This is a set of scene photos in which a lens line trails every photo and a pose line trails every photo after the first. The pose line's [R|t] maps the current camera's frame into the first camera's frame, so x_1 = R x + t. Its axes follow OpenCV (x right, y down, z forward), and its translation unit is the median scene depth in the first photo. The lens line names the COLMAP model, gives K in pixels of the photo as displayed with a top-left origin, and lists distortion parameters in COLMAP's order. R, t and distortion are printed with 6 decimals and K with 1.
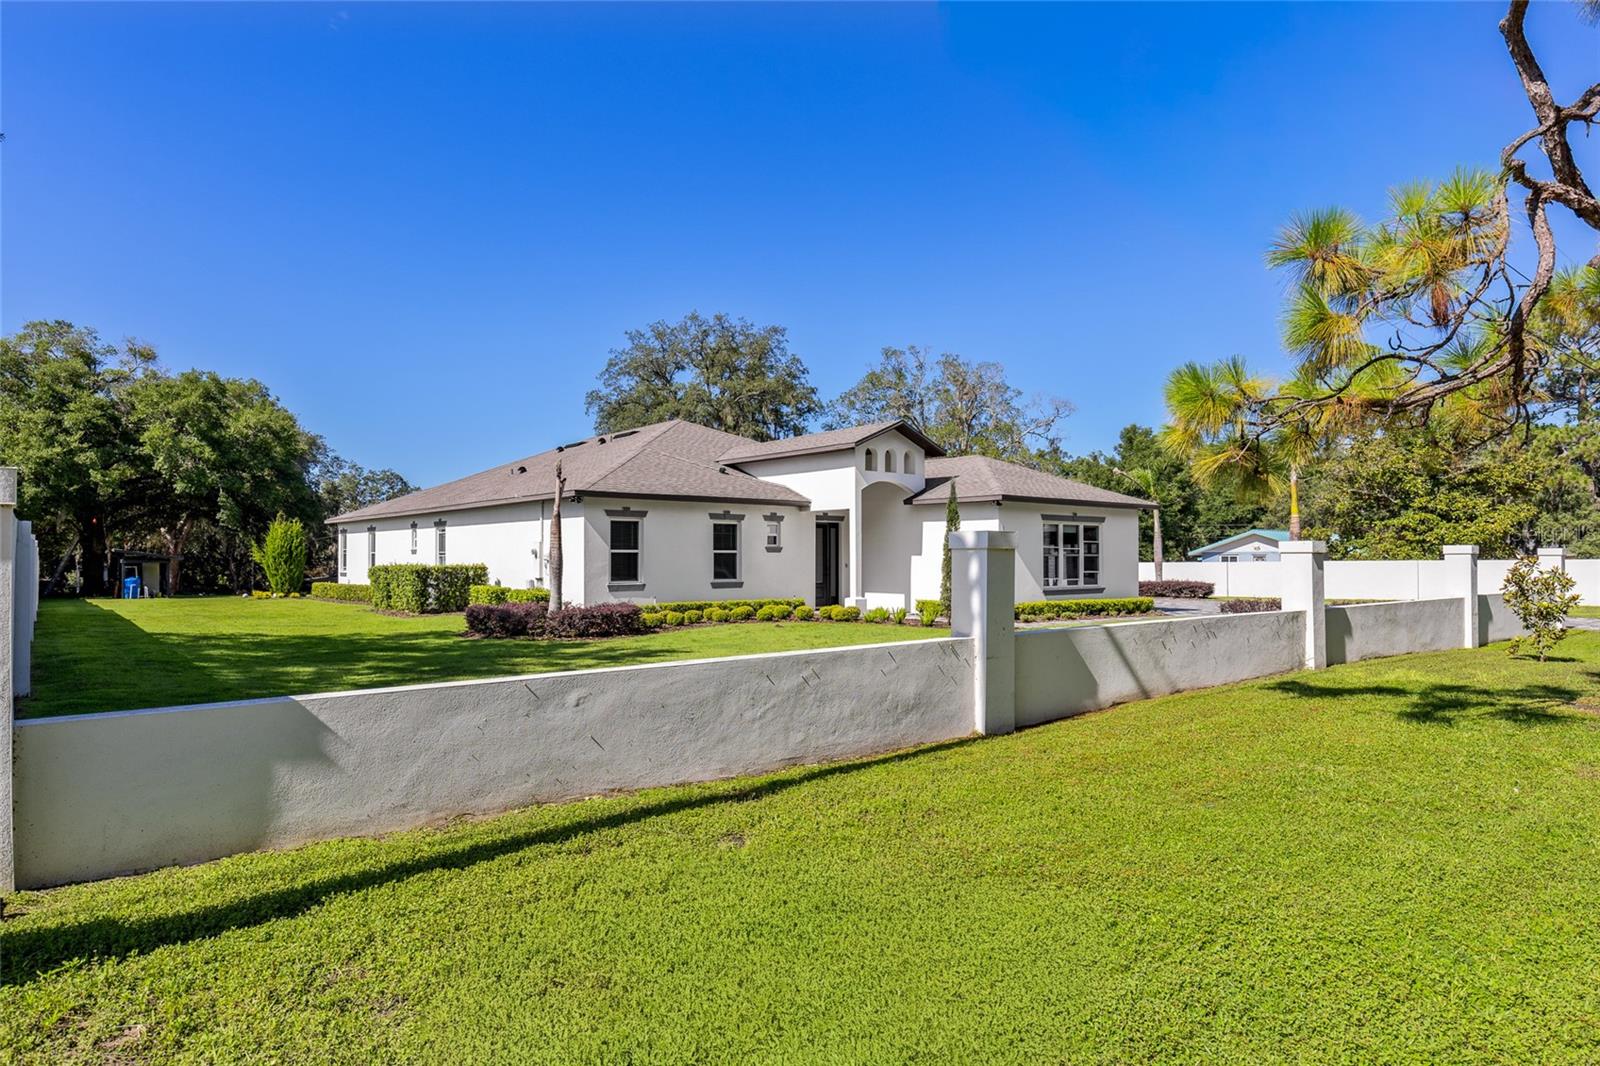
lens RADIAL K [[922.4, 0, 800.1], [0, 922.4, 532.9], [0, 0, 1]] dist [0.002375, 0.000441]
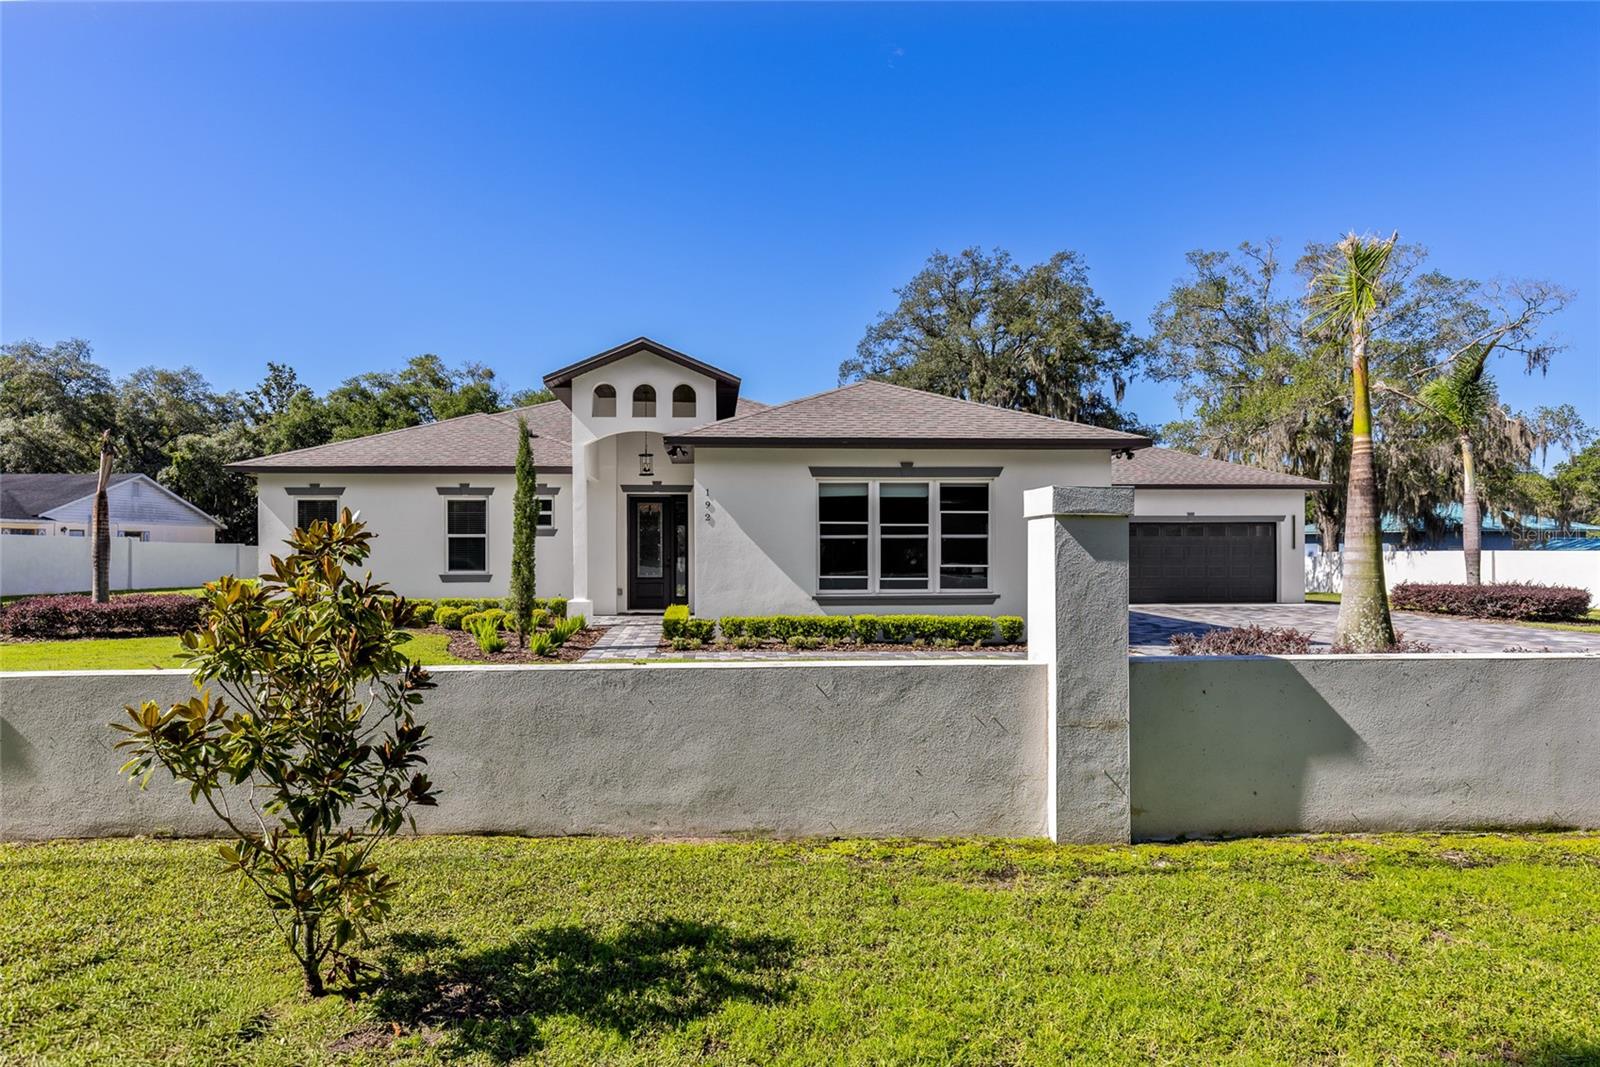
lens RADIAL K [[922.4, 0, 799.9], [0, 922.4, 540.8], [0, 0, 1]] dist [0.002375, 0.000441]
pose [[0.809601, -0.005384, -0.586955, 0.583930], [0.017929, 0.999718, 0.015560, 0.016959], [0.586706, -0.023121, 0.809470, 0.507748]]
